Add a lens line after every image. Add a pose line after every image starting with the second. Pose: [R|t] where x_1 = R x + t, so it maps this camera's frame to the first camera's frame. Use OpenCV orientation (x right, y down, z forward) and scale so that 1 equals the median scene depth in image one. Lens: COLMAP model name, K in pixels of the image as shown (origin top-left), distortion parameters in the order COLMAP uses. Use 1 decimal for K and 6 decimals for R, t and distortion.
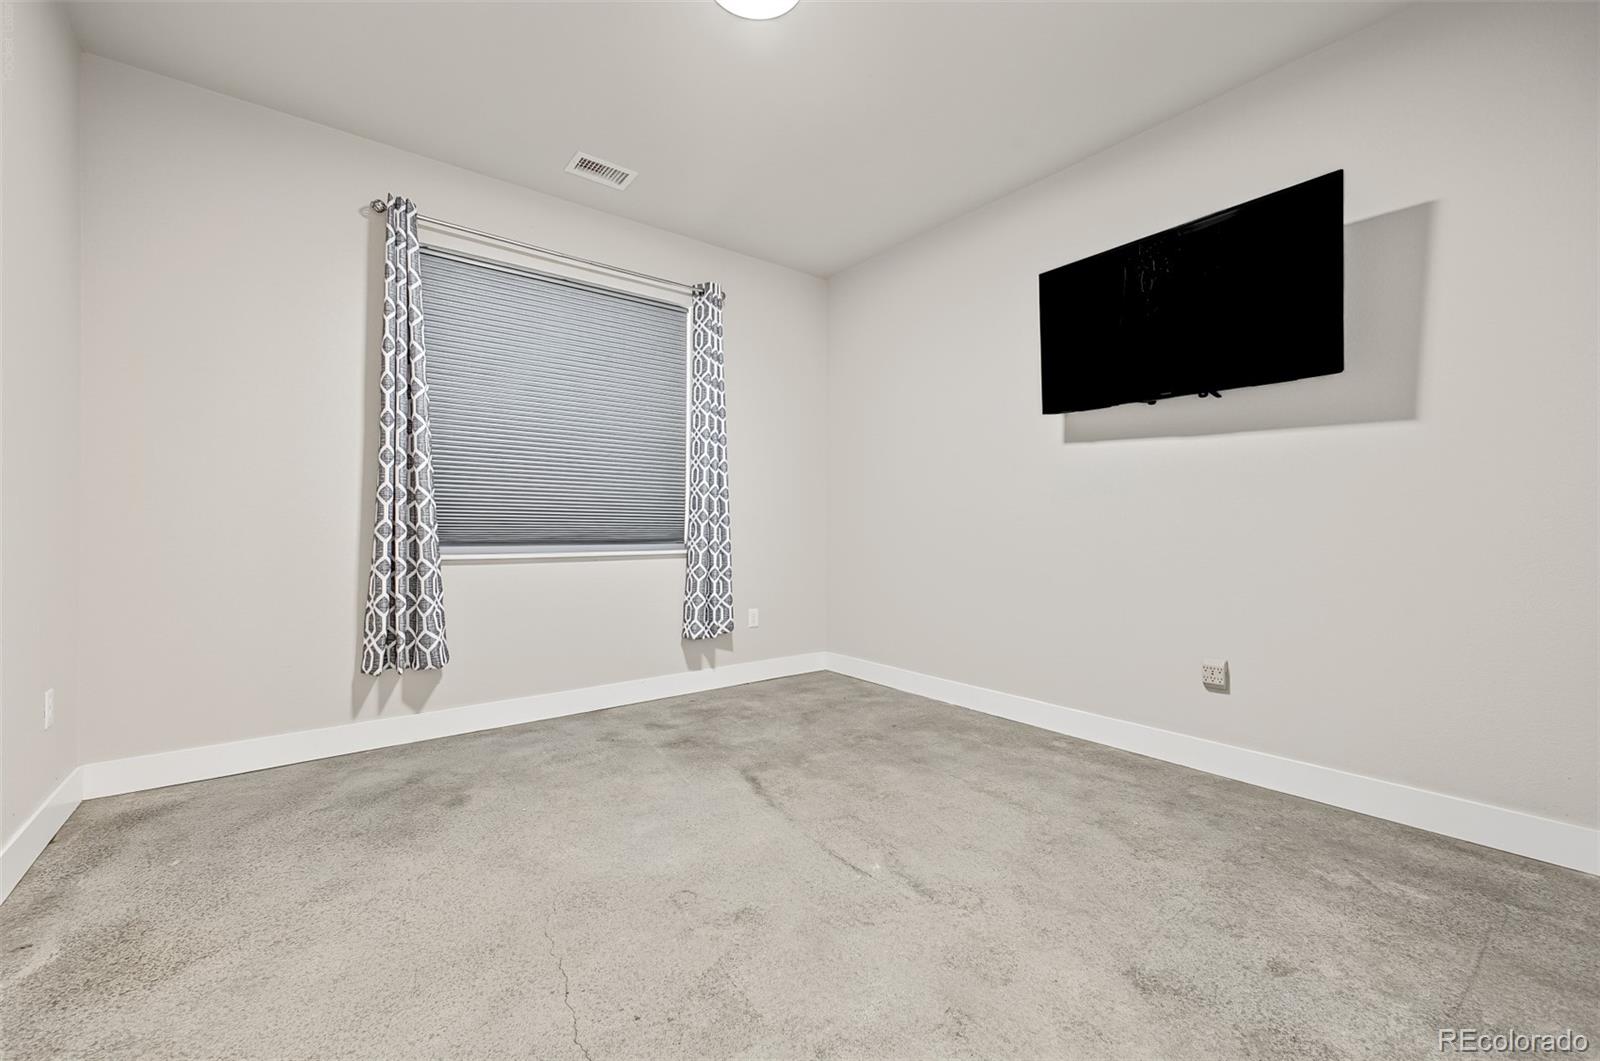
lens RADIAL K [[658.9, 0, 800.0], [0, 658.9, 530.5], [0, 0, 1]] dist [0.027078, -0.009379]
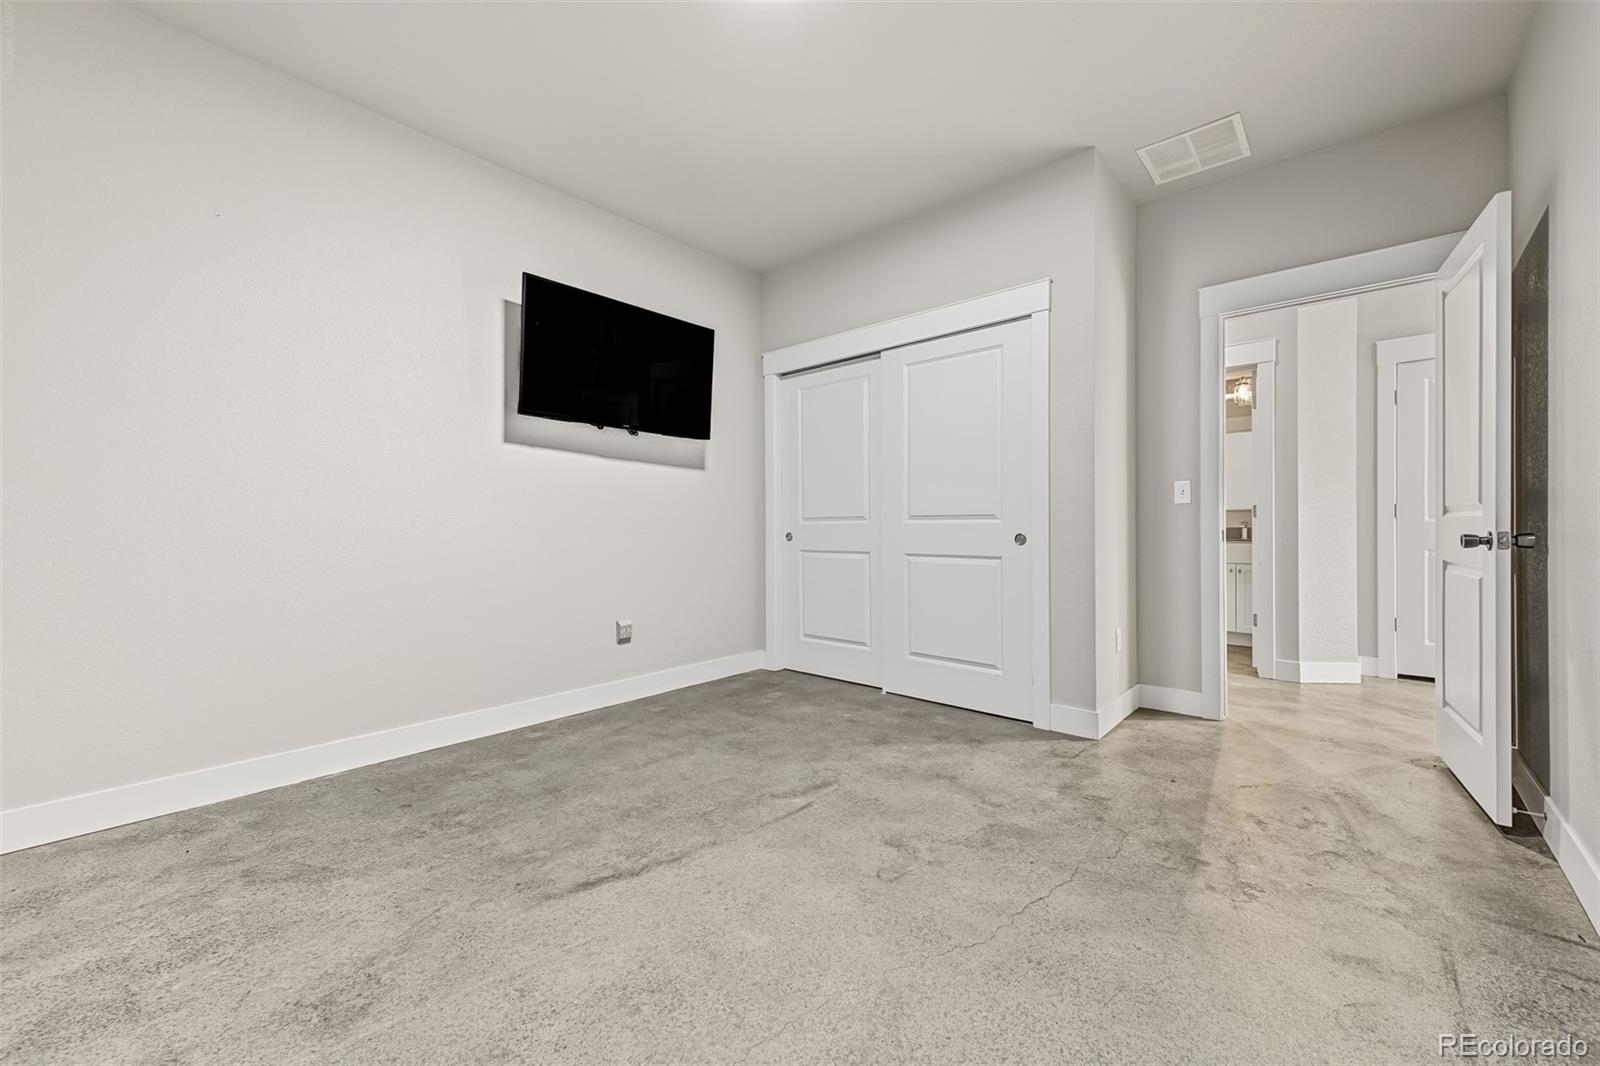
lens RADIAL K [[634.4, 0, 806.6], [0, 634.4, 530.0], [0, 0, 1]] dist [0.024830, -0.008569]
pose [[-0.191922, -0.004282, 0.981401, -0.842179], [0.007965, 0.999951, 0.005921, -0.001189], [-0.981378, 0.008954, -0.191879, 0.970797]]
